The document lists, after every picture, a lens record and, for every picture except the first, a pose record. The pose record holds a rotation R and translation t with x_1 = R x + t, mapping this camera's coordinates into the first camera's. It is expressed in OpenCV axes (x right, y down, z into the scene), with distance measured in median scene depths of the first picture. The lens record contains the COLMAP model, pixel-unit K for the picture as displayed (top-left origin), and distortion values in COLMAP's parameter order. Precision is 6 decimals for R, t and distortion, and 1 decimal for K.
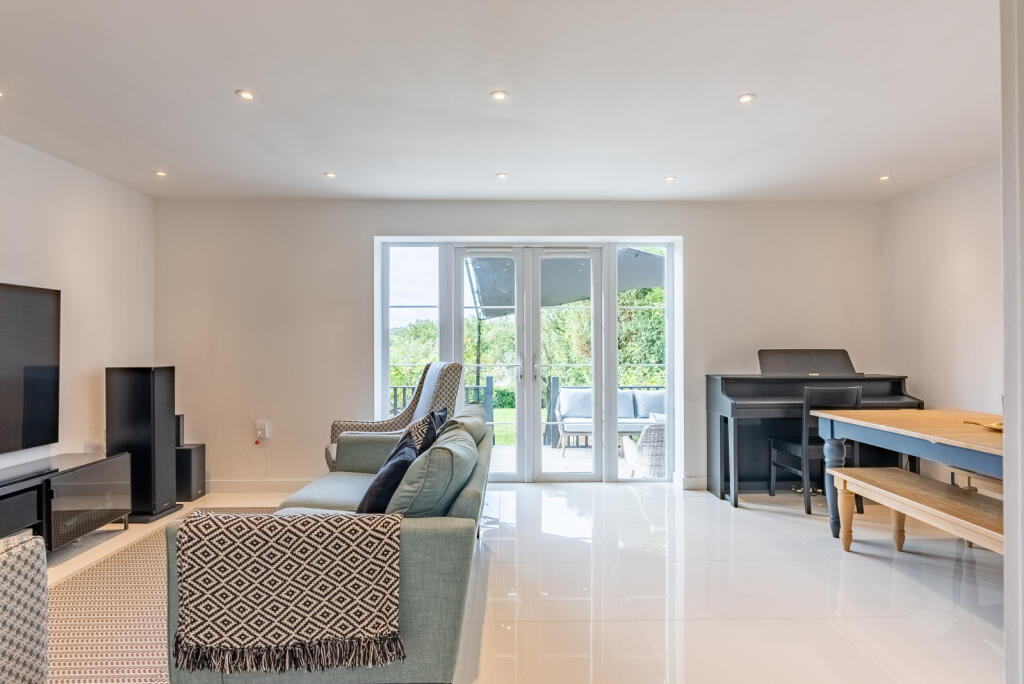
lens RADIAL K [[530.8, 0, 516.1], [0, 530.8, 344.6], [0, 0, 1]] dist [-0.004409, 0.002302]
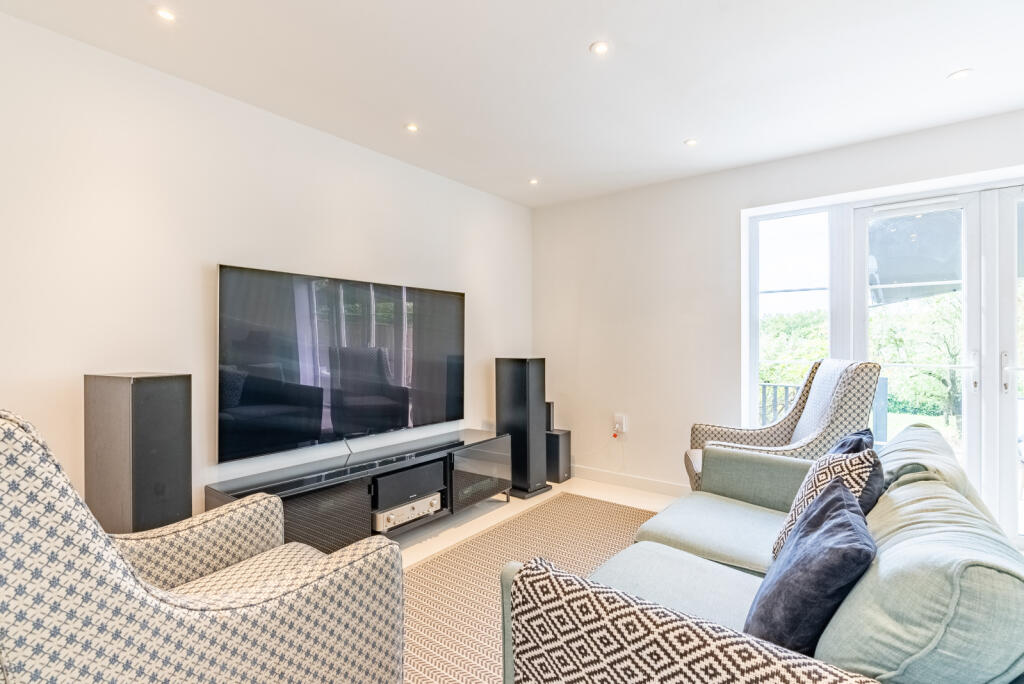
lens RADIAL K [[465.7, 0, 517.0], [0, 465.7, 341.2], [0, 0, 1]] dist [-0.002897, 0.000597]
pose [[0.785923, -0.000049, -0.618324, -0.101543], [0.002770, 0.999990, 0.003442, 0.003199], [0.618318, -0.004418, 0.785916, 0.219306]]
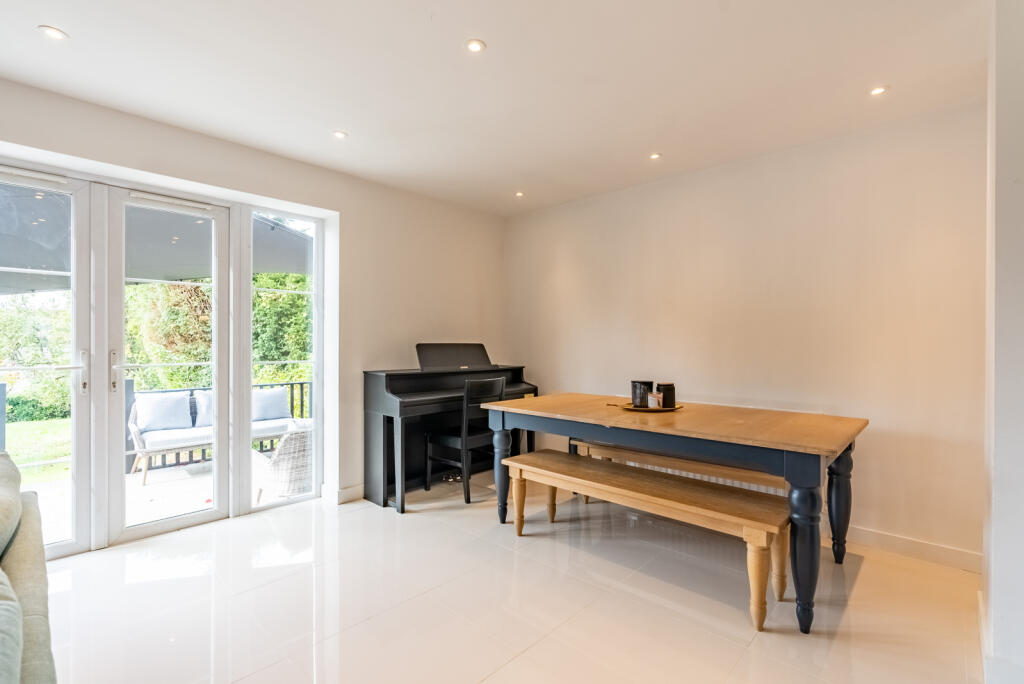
lens RADIAL K [[465.7, 0, 510.5], [0, 465.7, 343.8], [0, 0, 1]] dist [-0.002897, 0.000597]
pose [[0.698529, 0.003323, 0.715574, -0.039453], [-0.009707, 0.999941, 0.004832, 0.004594], [-0.715516, -0.010322, 0.698520, 0.307124]]
